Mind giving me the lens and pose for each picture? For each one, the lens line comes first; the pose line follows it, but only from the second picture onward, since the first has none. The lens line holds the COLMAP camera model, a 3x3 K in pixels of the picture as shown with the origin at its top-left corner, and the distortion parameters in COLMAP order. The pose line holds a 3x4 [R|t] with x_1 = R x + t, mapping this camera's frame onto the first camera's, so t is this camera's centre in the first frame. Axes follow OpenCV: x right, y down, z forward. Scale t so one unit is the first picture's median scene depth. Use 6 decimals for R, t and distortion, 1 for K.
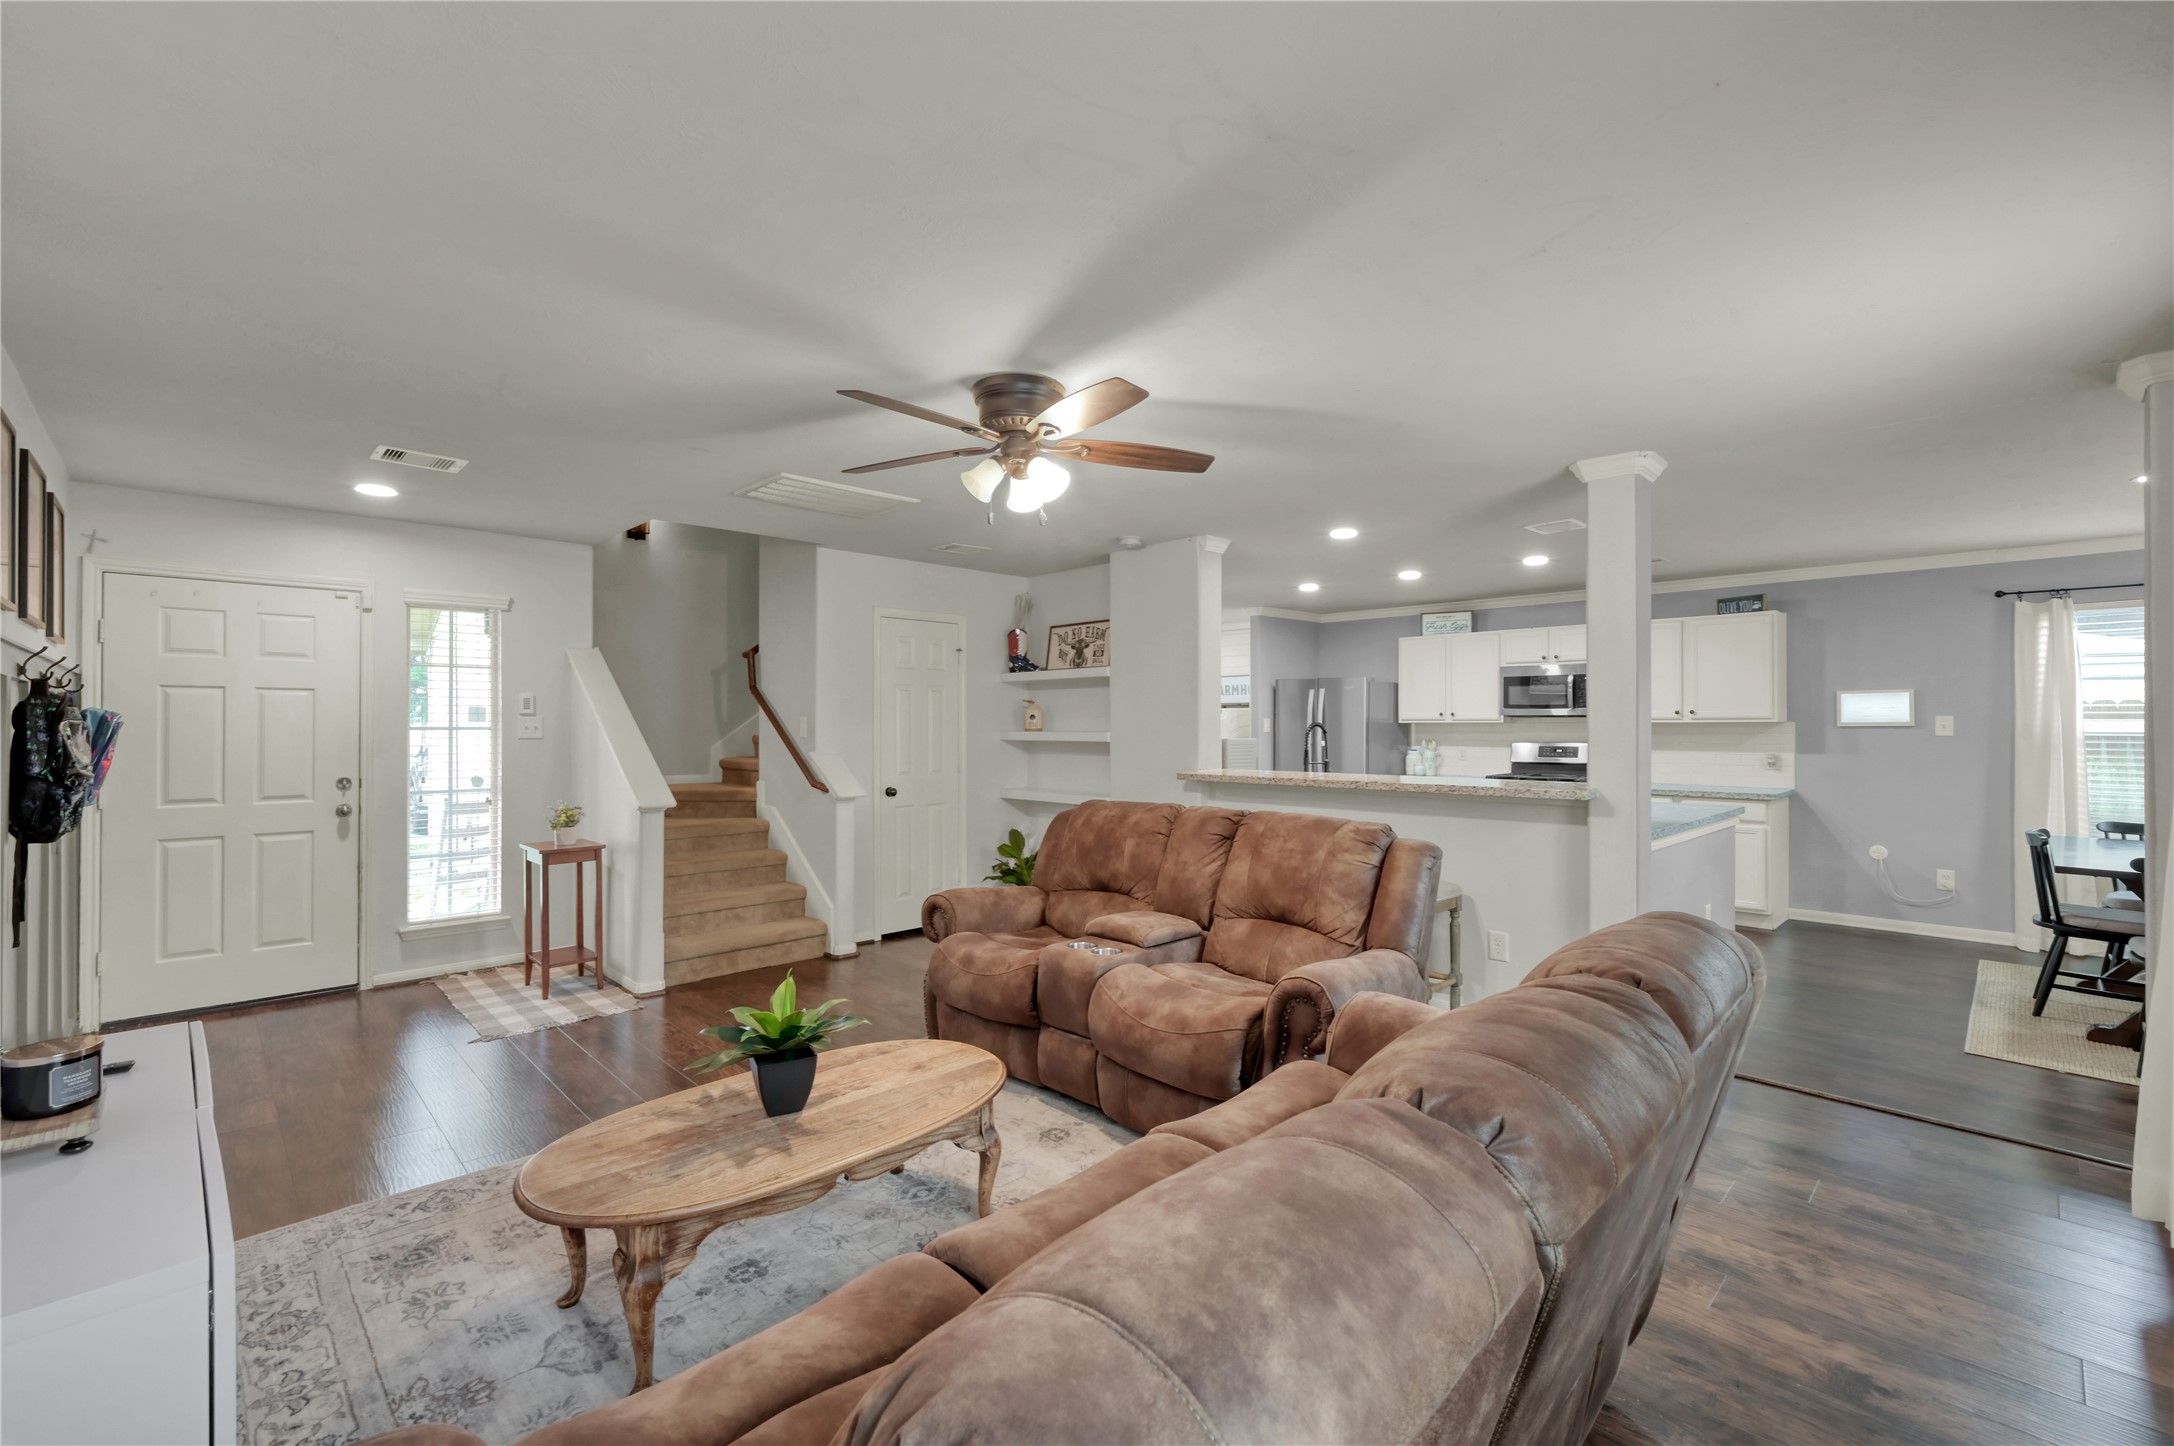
lens RADIAL K [[929.8, 0, 1085.2], [0, 929.8, 719.1], [0, 0, 1]] dist [-0.000016, 0.000168]
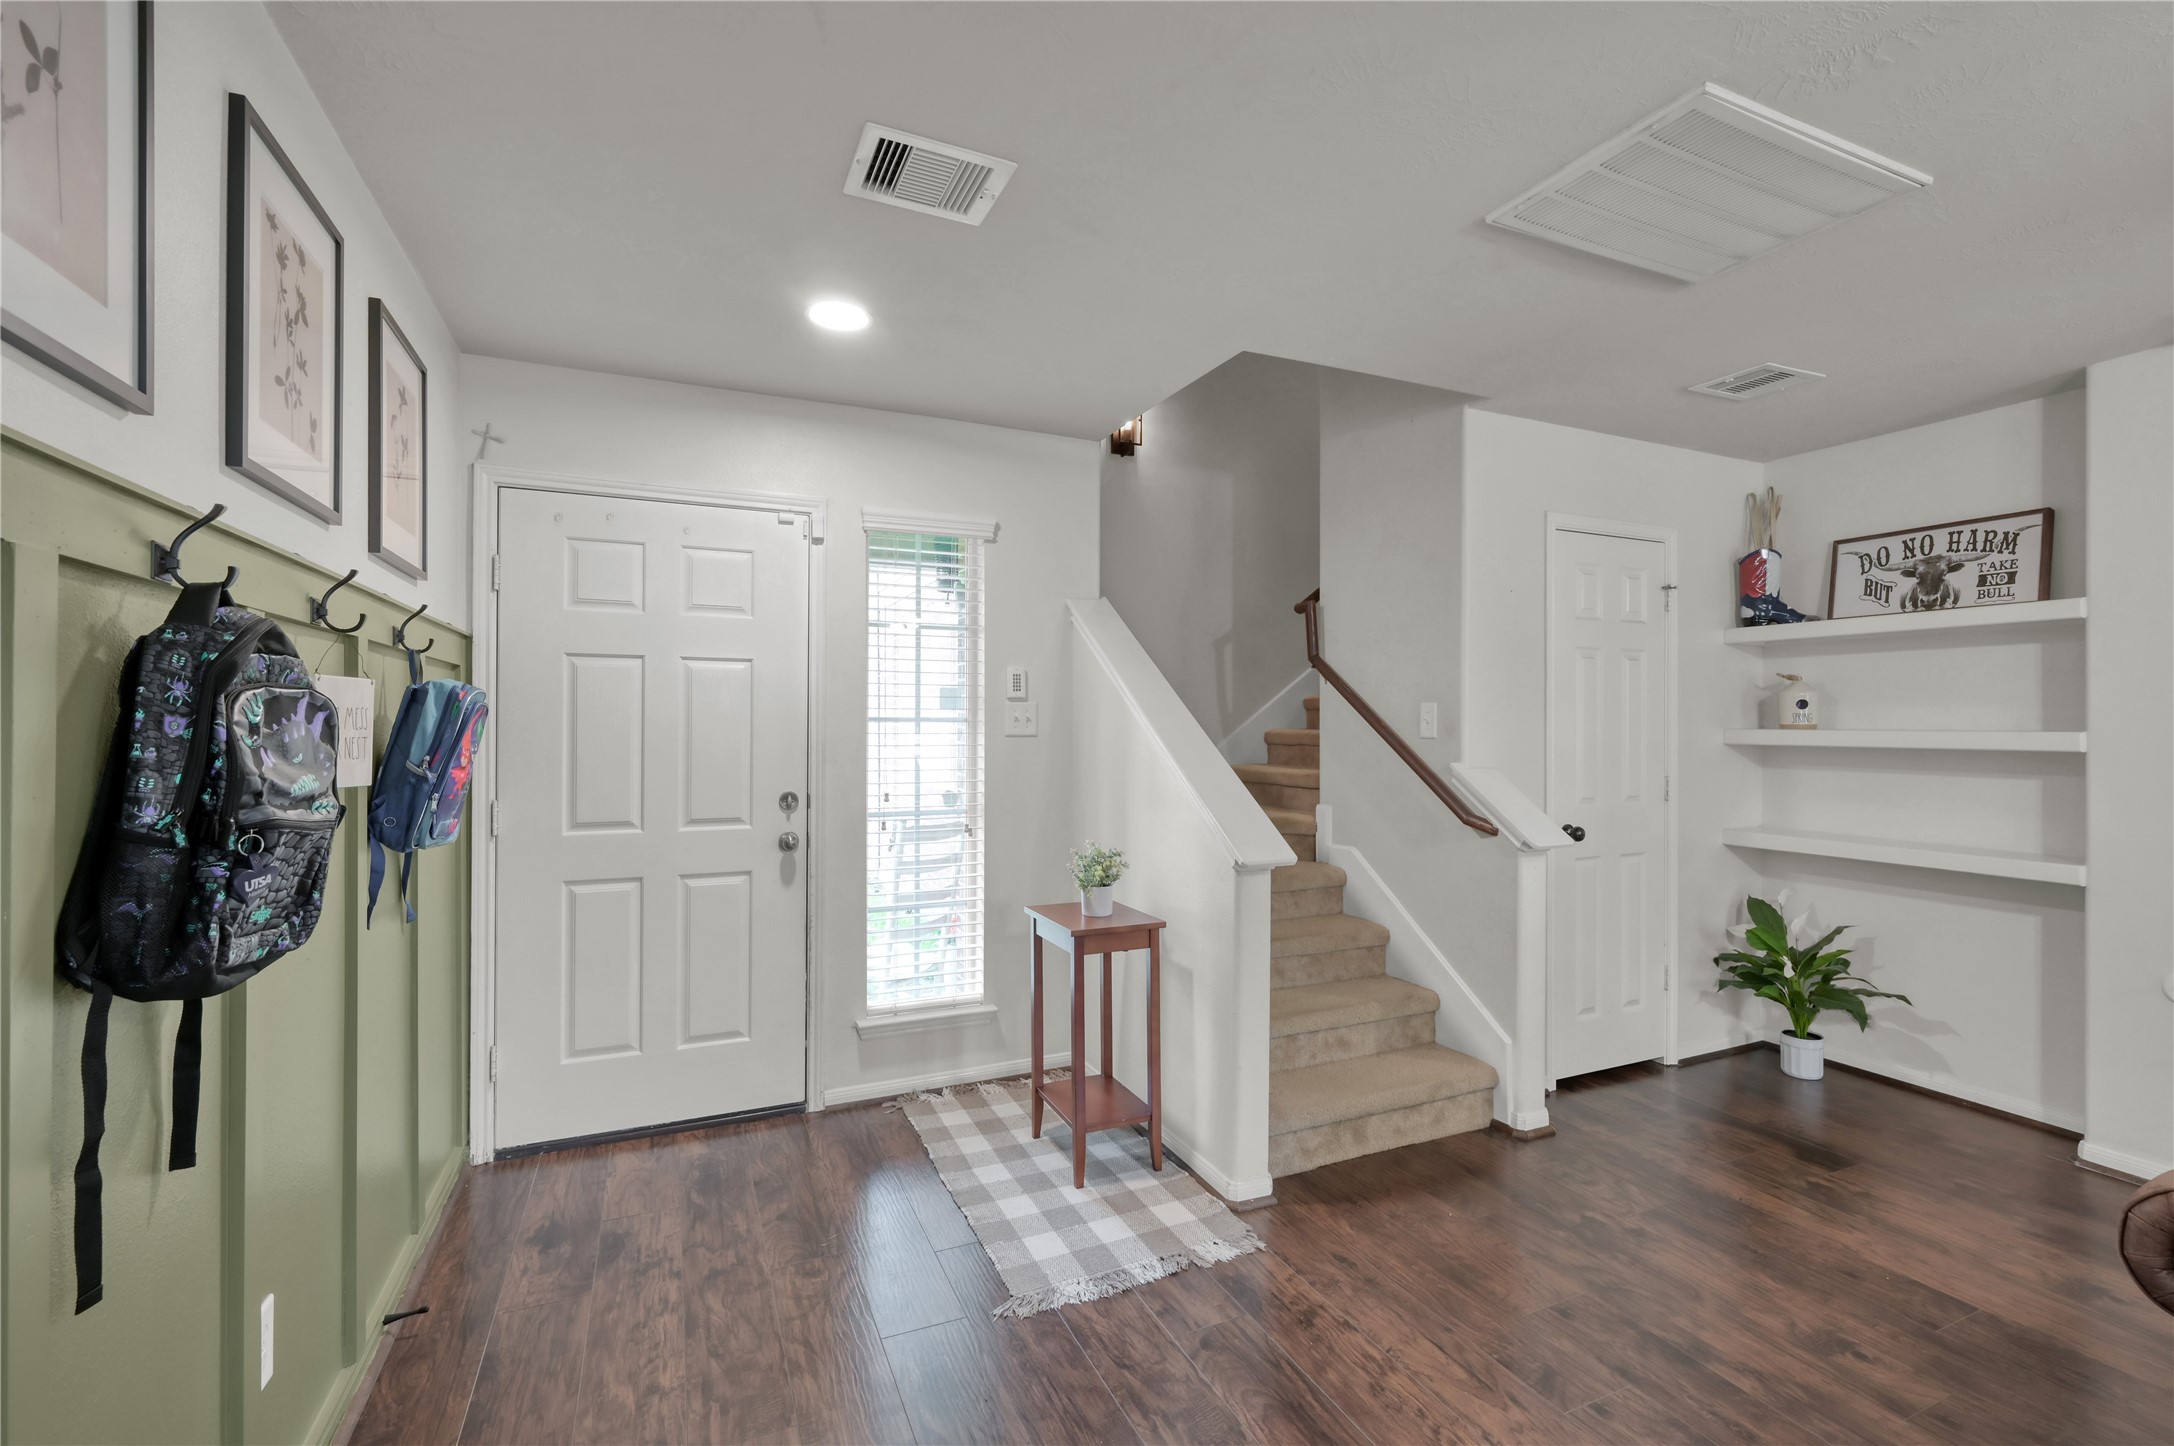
lens RADIAL K [[929.8, 0, 1082.5], [0, 929.8, 717.7], [0, 0, 1]] dist [-0.000016, 0.000168]
pose [[0.940893, 0.002150, -0.338696, -0.359330], [-0.001754, 0.999997, 0.001475, 0.007756], [0.338698, -0.000794, 0.940895, 0.427717]]
